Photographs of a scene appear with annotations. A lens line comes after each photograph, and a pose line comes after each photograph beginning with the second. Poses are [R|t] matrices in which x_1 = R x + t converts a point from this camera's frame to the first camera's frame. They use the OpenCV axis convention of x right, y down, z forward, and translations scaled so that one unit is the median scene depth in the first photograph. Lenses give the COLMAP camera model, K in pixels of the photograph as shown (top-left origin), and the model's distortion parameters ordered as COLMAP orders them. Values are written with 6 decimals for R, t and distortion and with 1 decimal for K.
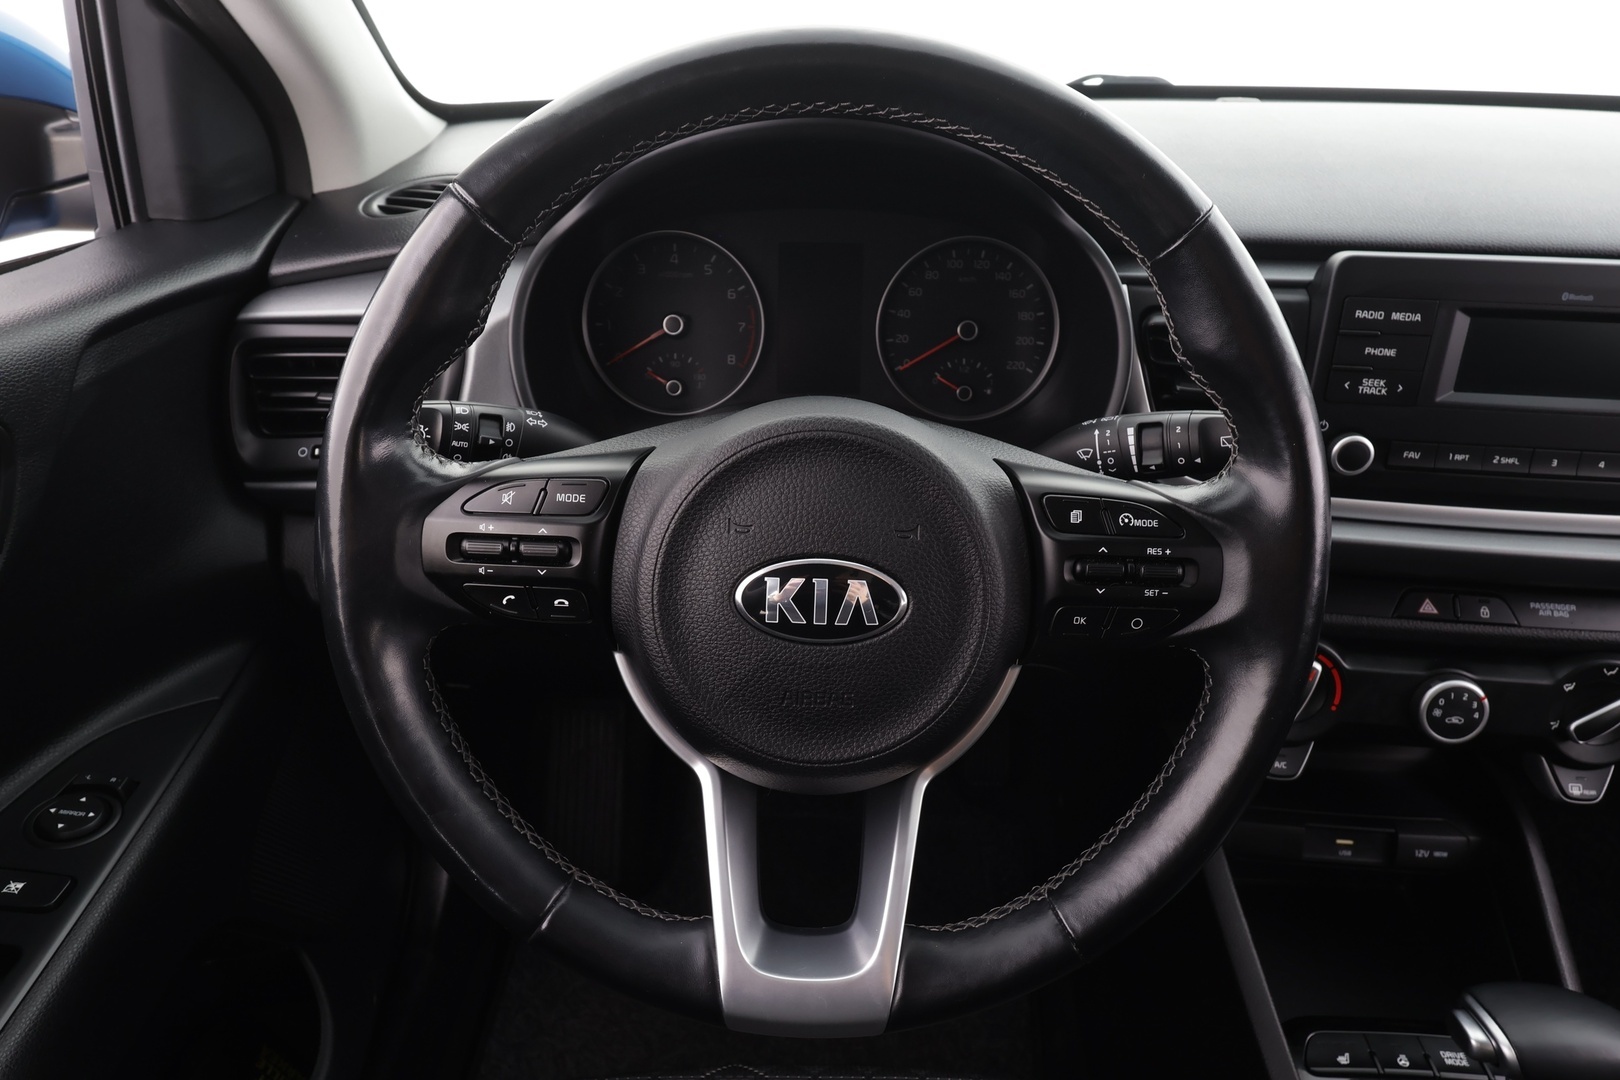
lens RADIAL K [[1045.9, 0, 809.4], [0, 1045.9, 545.2], [0, 0, 1]] dist [0.000415, 0.000676]
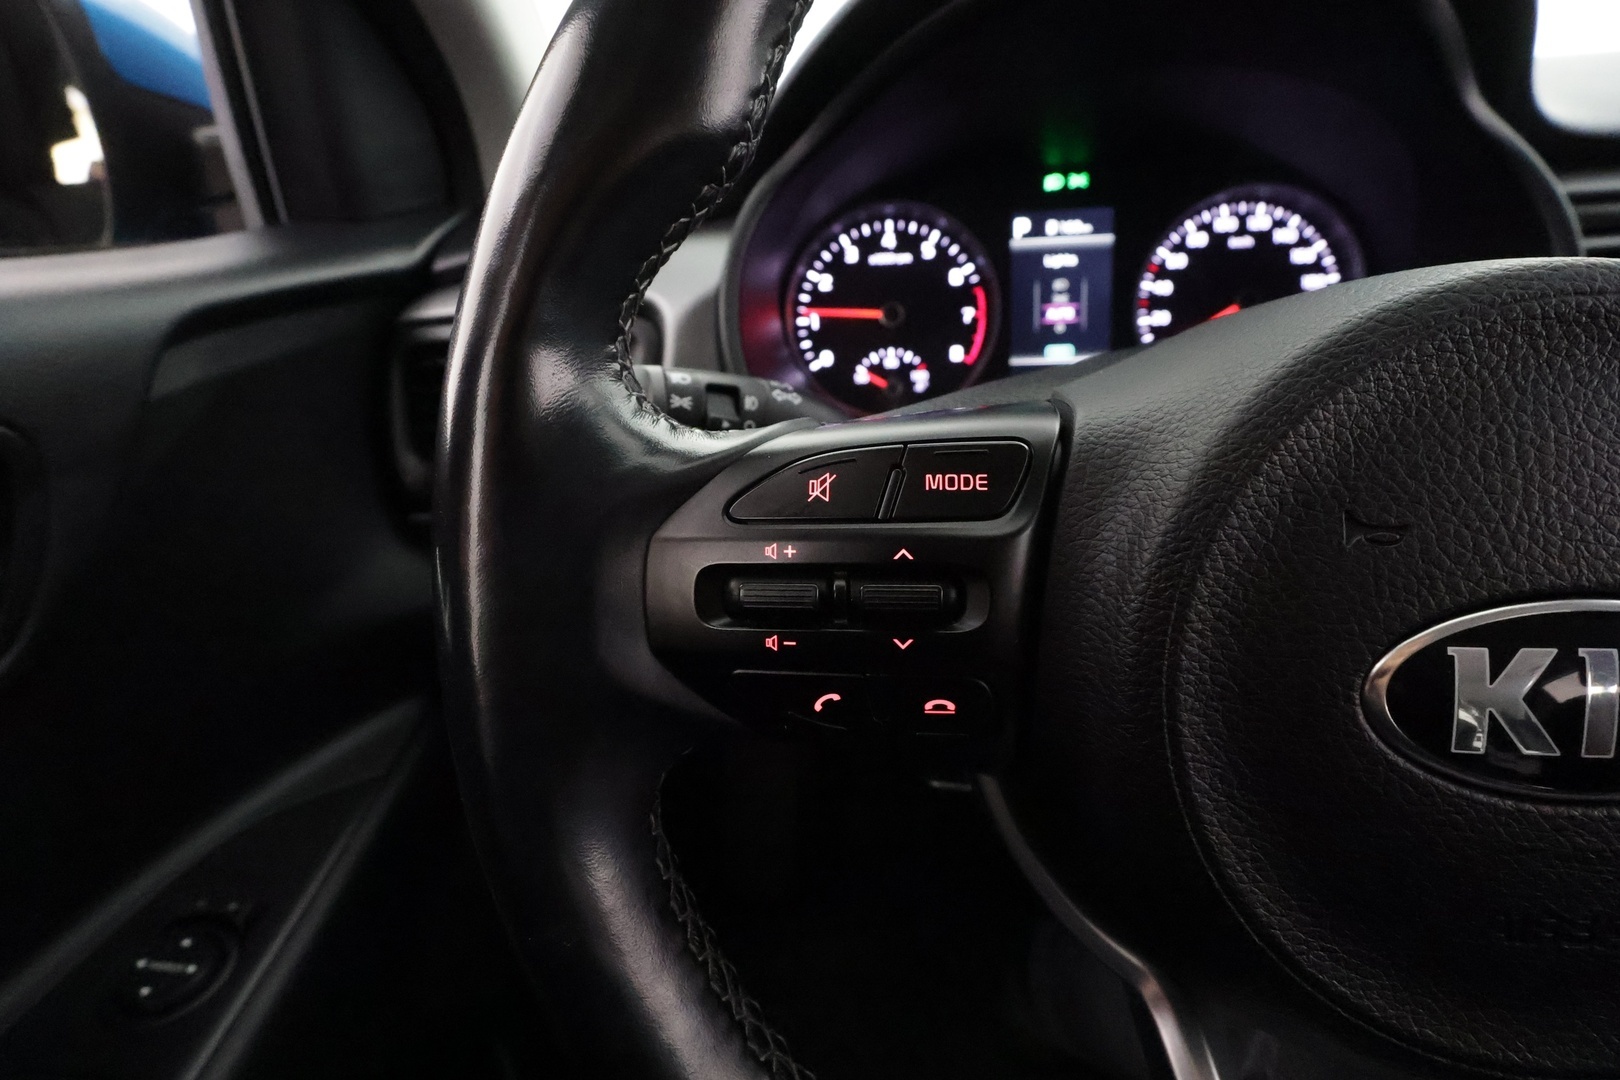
lens RADIAL K [[742.5, 0, 809.1], [0, 742.5, 550.8], [0, 0, 1]] dist [-0.005172, 0.002803]
pose [[0.996516, -0.035590, -0.075429, -0.190195], [0.033906, 0.999149, -0.023489, -0.006308], [0.076201, 0.020850, 0.996874, 0.470677]]
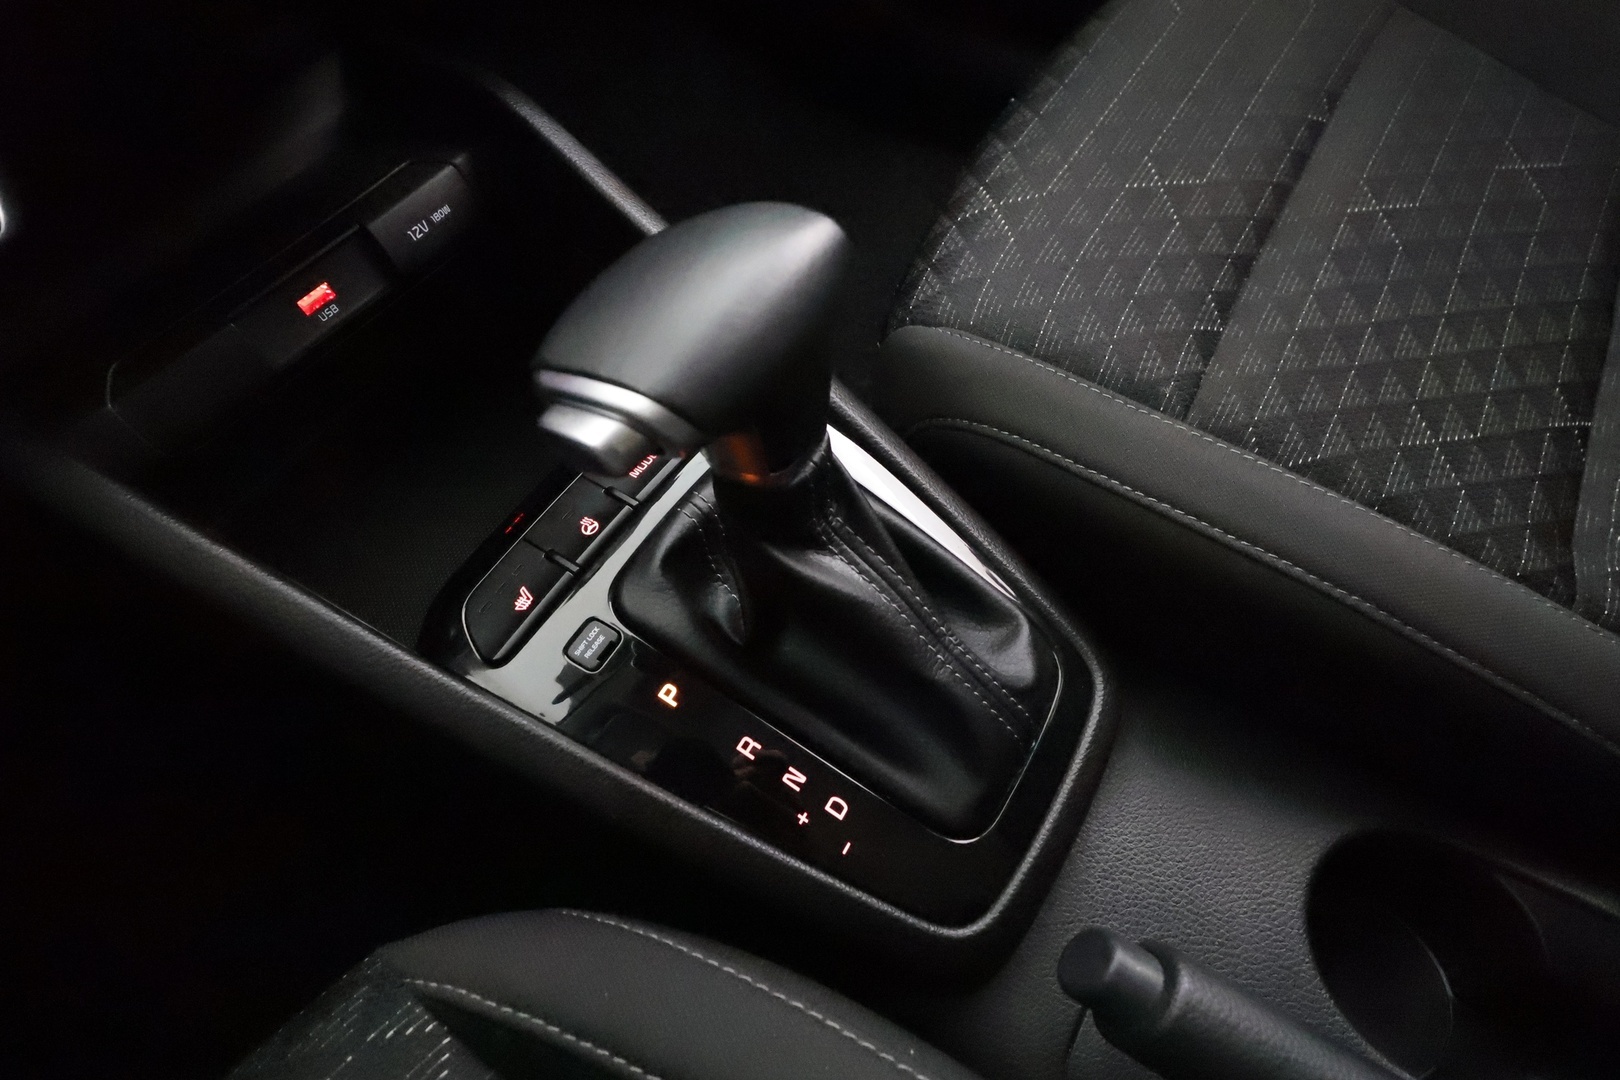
lens RADIAL K [[920.2, 0, 809.8], [0, 920.2, 536.5], [0, 0, 1]] dist [0.008726, 0.001019]
pose [[0.507331, -0.737577, 0.445641, 0.429207], [0.491802, 0.672463, 0.553105, 0.293571], [-0.707634, -0.061440, 0.703903, 0.591829]]
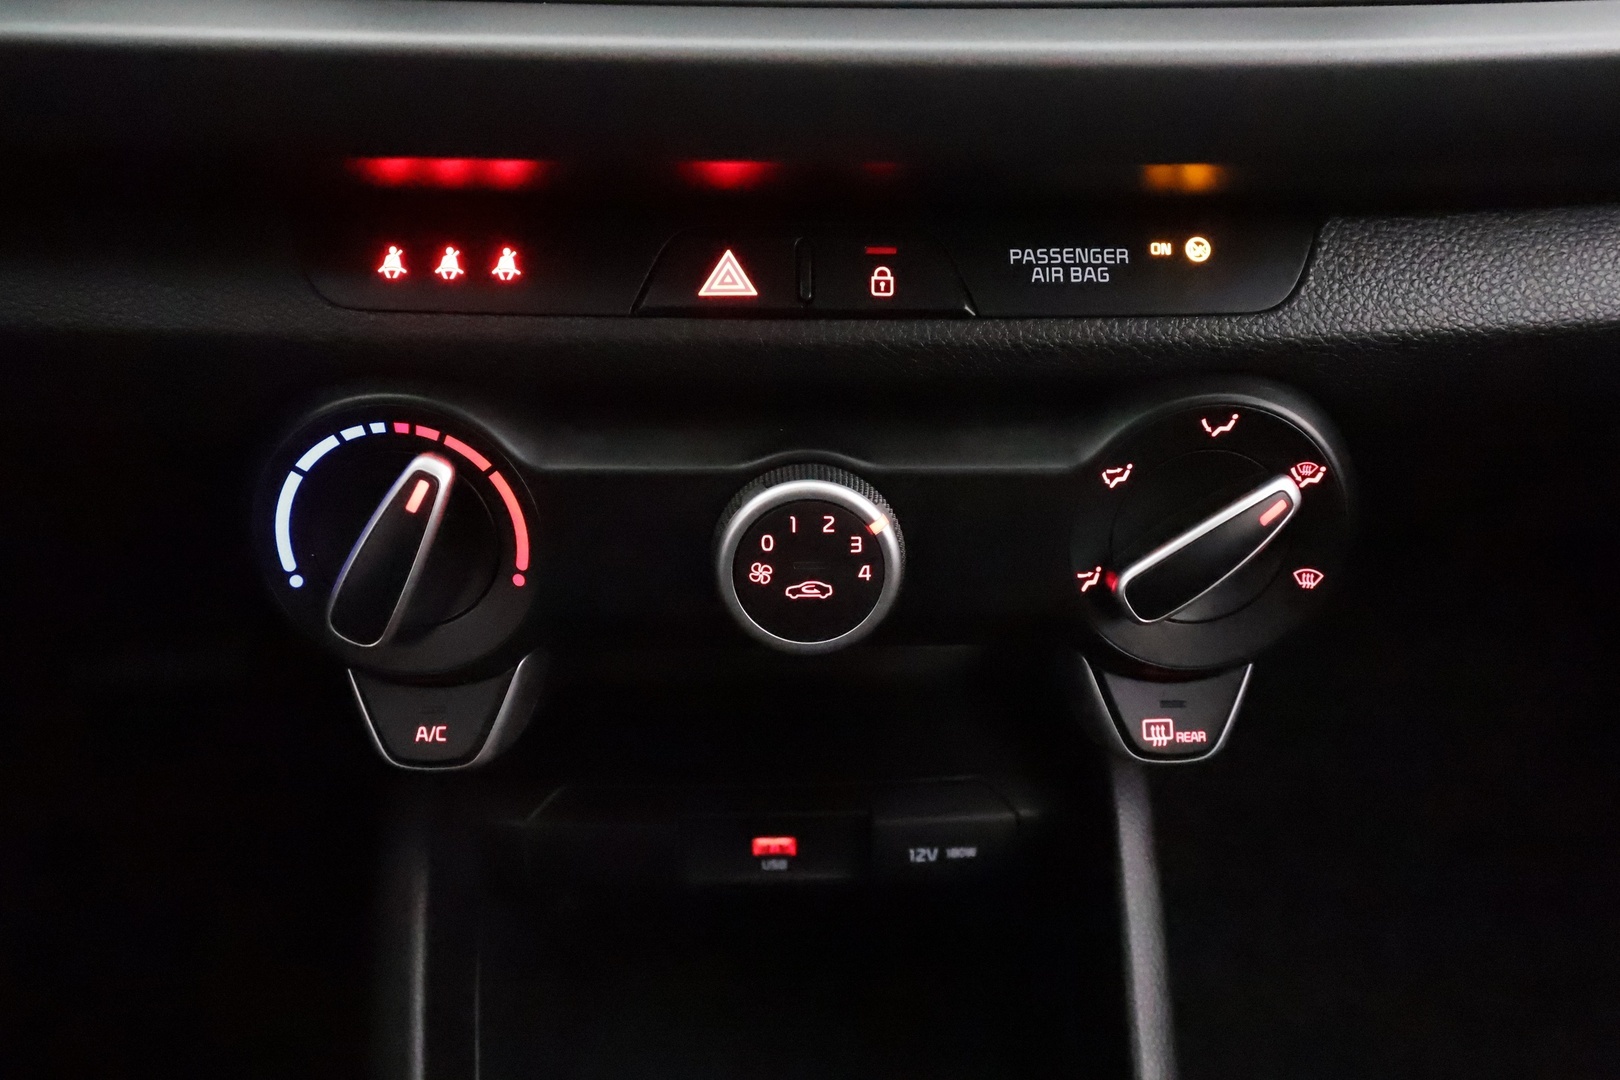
lens RADIAL K [[1105.3, 0, 810.0], [0, 1105.3, 542.4], [0, 0, 1]] dist [-0.003087, 0.001109]
pose [[0.992716, -0.077811, 0.091976, 0.635757], [0.064063, 0.987505, 0.143980, 0.104699], [-0.102030, -0.137039, 0.985297, 0.682544]]
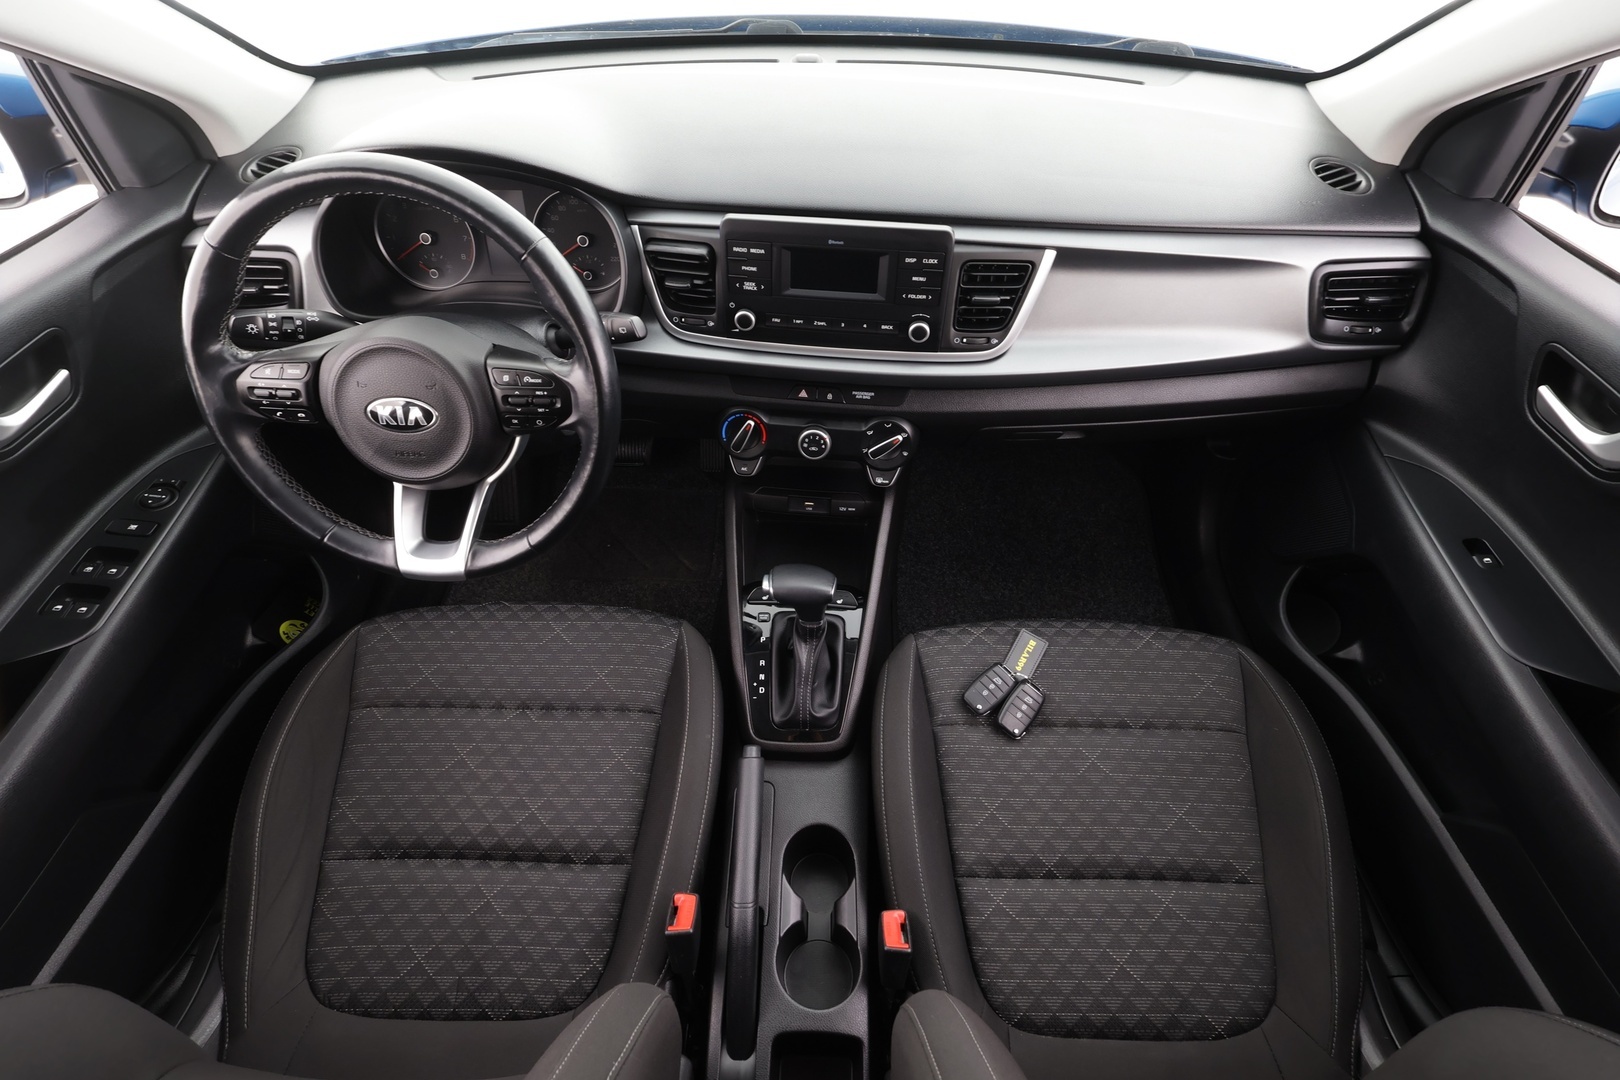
lens RADIAL K [[742.5, 0, 812.3], [0, 742.5, 541.1], [0, 0, 1]] dist [-0.005172, 0.002803]
pose [[0.999969, -0.003233, -0.007139, 0.680527], [0.005421, 0.943193, 0.332201, -0.165665], [0.005659, -0.332229, 0.943182, -0.504270]]
